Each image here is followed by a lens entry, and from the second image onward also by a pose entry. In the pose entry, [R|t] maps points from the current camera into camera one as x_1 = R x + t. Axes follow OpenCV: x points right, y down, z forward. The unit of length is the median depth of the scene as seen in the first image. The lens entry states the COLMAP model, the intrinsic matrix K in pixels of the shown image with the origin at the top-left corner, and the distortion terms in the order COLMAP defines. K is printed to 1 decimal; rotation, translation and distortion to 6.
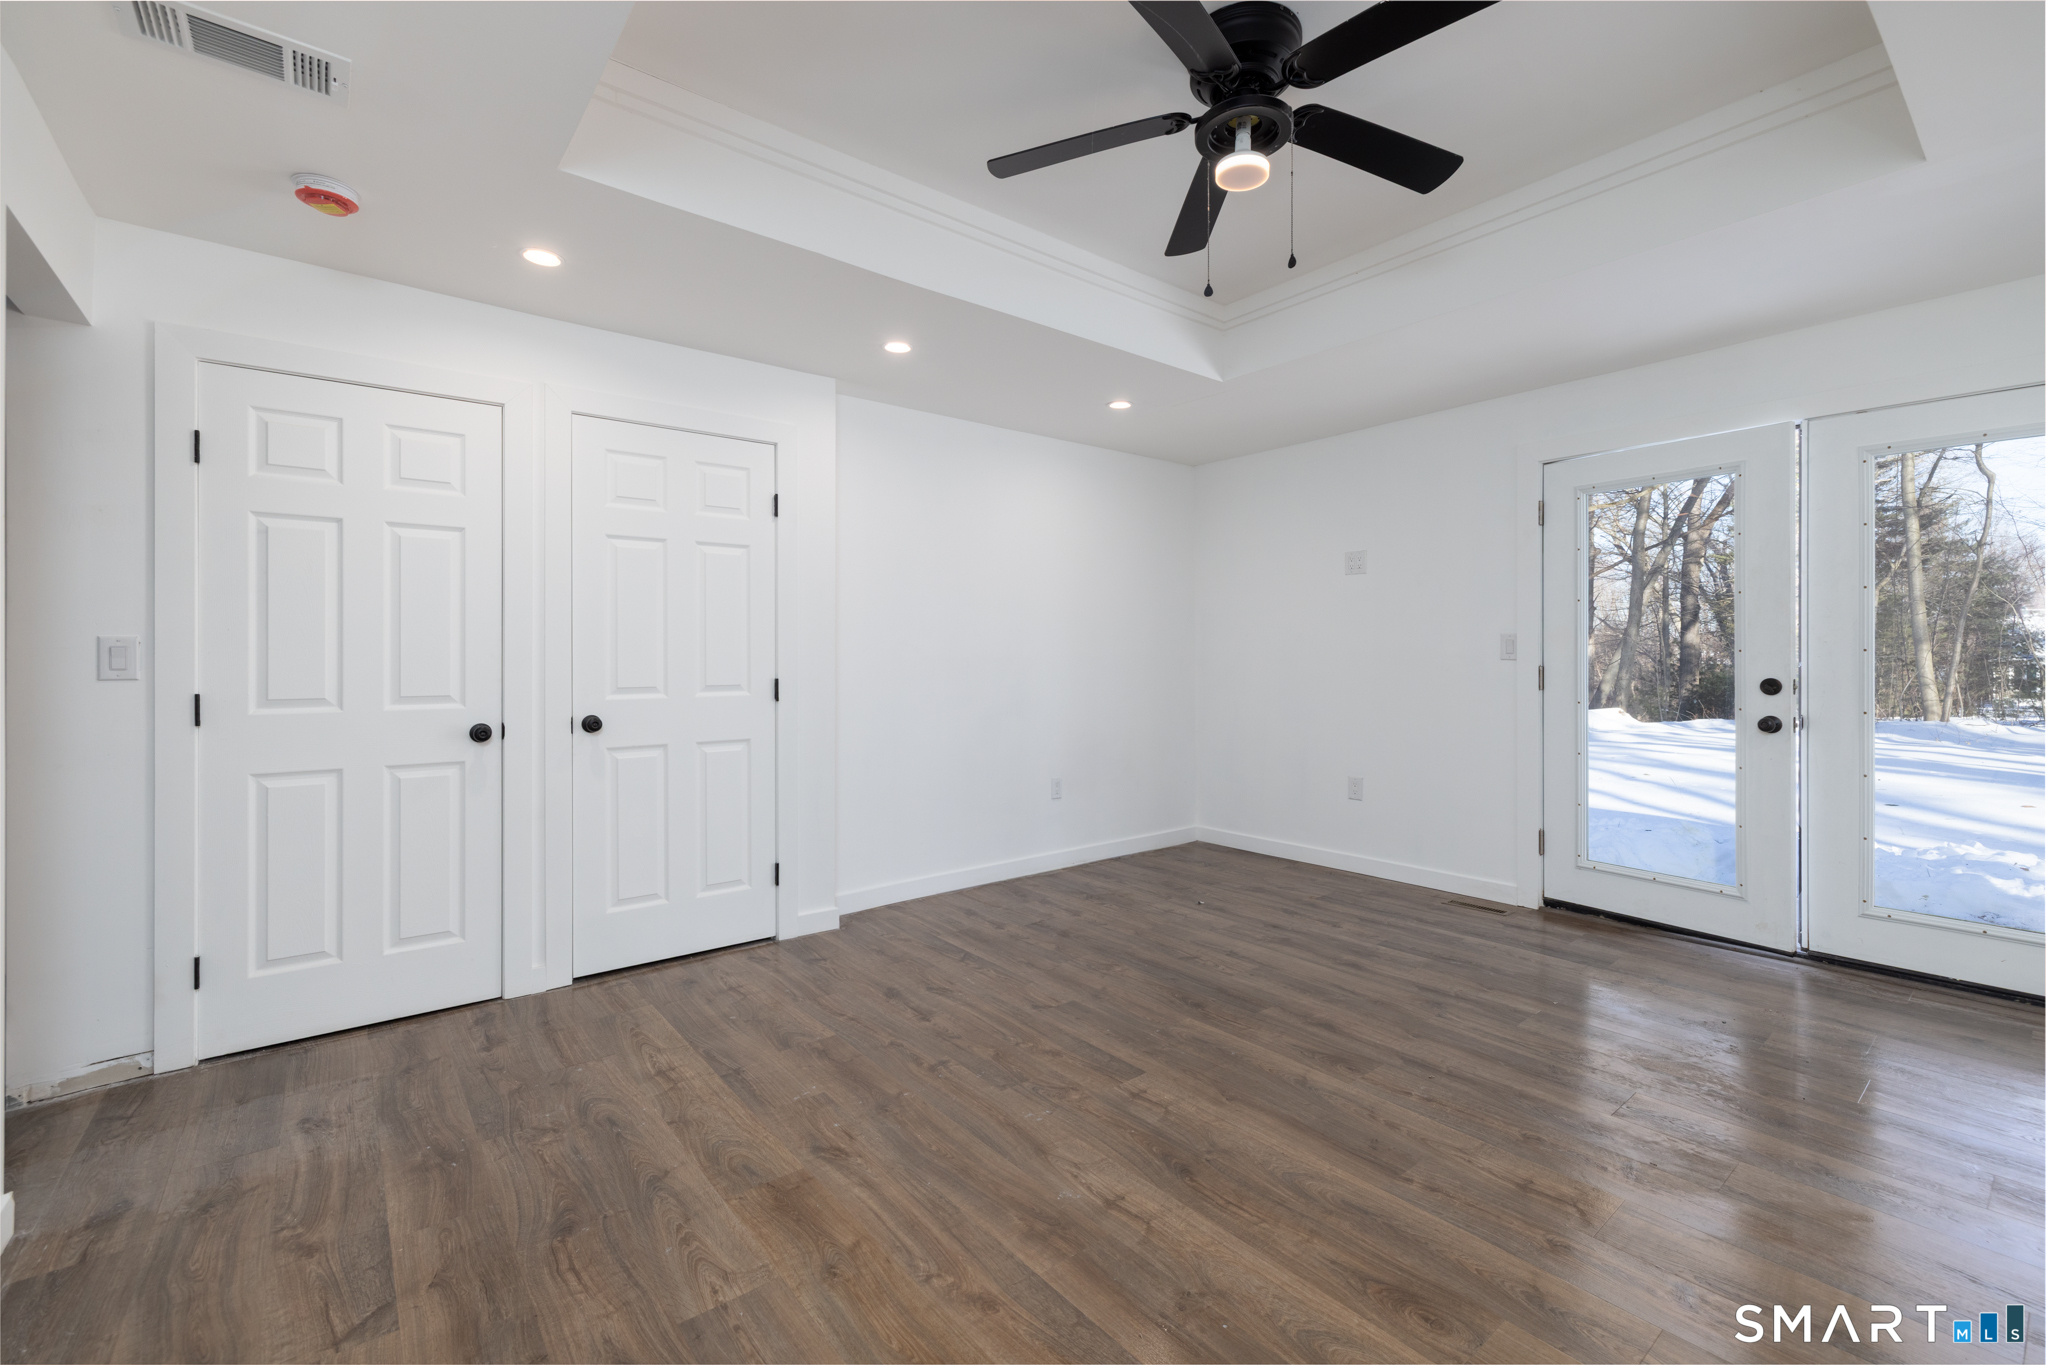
lens RADIAL K [[861.8, 0, 1020.2], [0, 861.8, 656.6], [0, 0, 1]] dist [-0.000581, -0.000099]
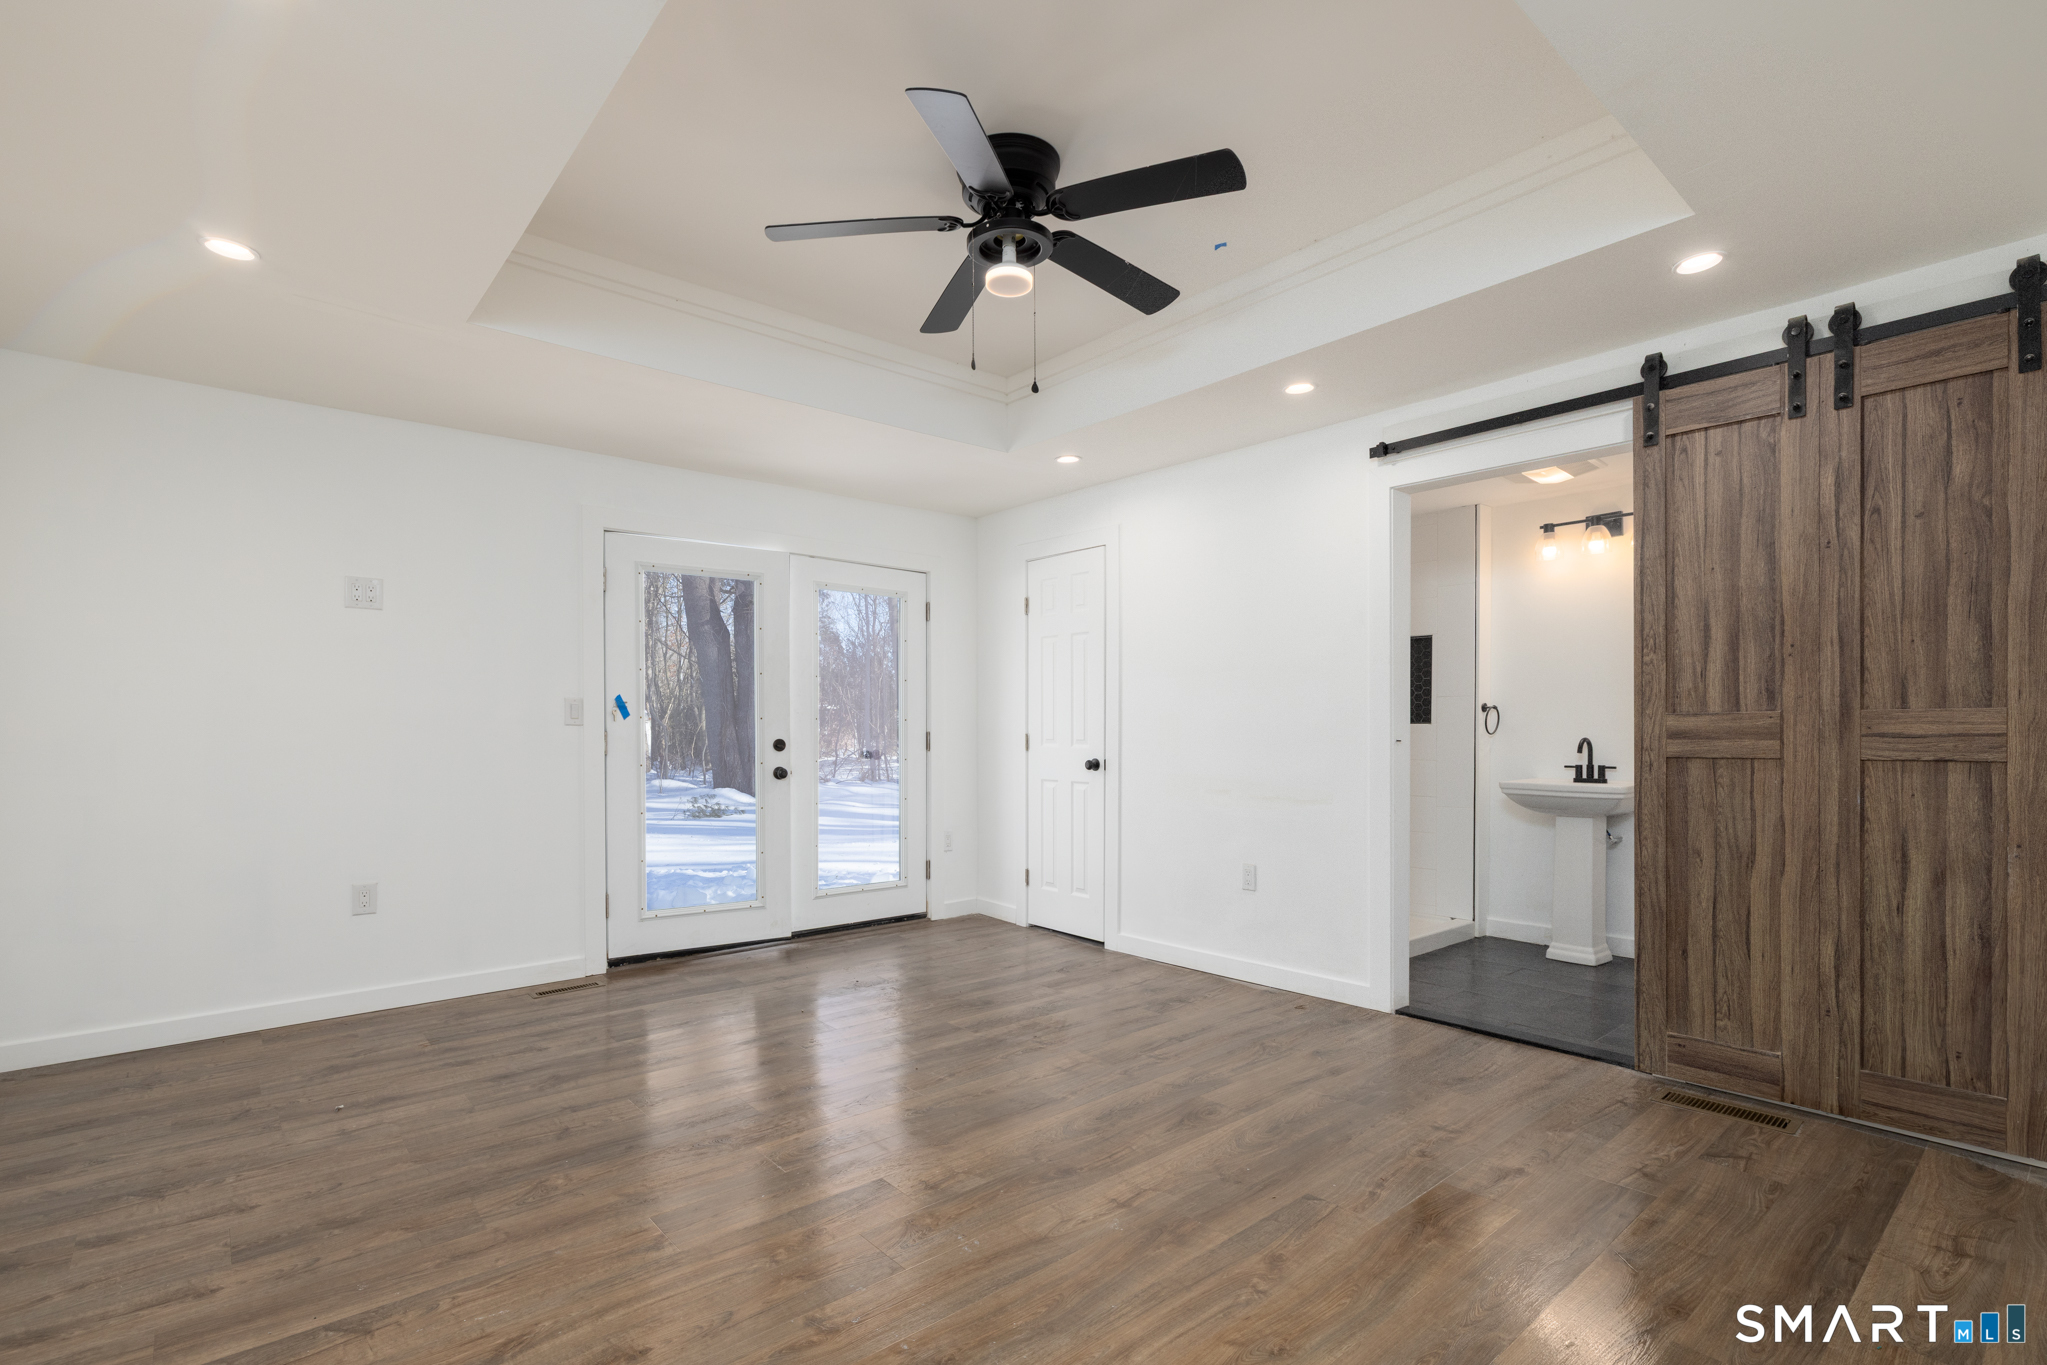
lens RADIAL K [[918.0, 0, 1055.7], [0, 918.0, 742.9], [0, 0, 1]] dist [0.000407, 0.000954]
pose [[-0.031077, -0.014946, 0.999405, -0.581675], [-0.001532, 0.999888, 0.014906, 0.009089], [-0.999516, -0.001068, -0.031097, 0.608314]]
